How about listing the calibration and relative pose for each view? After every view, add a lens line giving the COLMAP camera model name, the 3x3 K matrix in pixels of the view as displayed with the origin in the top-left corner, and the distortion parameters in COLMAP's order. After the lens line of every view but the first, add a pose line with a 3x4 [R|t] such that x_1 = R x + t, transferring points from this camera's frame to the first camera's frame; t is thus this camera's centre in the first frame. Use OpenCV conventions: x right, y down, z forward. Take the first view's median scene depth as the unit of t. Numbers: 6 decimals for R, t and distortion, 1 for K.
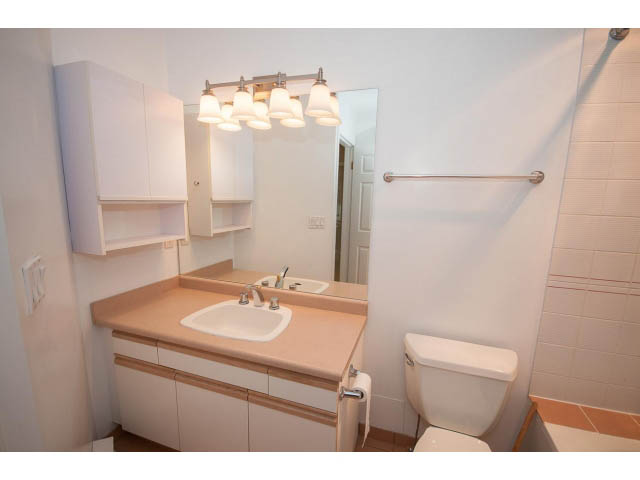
lens RADIAL K [[280.6, 0, 321.9], [0, 280.6, 243.2], [0, 0, 1]] dist [-0.005027, -0.000533]
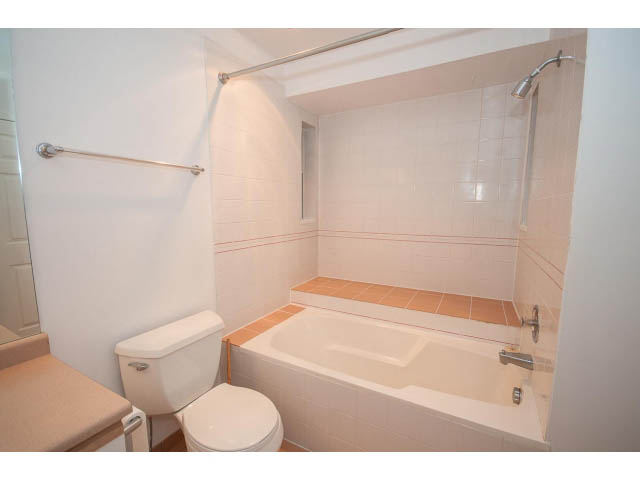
lens RADIAL K [[280.6, 0, 321.9], [0, 280.6, 243.2], [0, 0, 1]] dist [-0.005027, -0.000533]
pose [[0.191652, -0.150047, 0.969926, -0.393299], [0.167506, 0.978746, 0.118313, 0.035576], [-0.967063, 0.139793, 0.212712, 0.219538]]
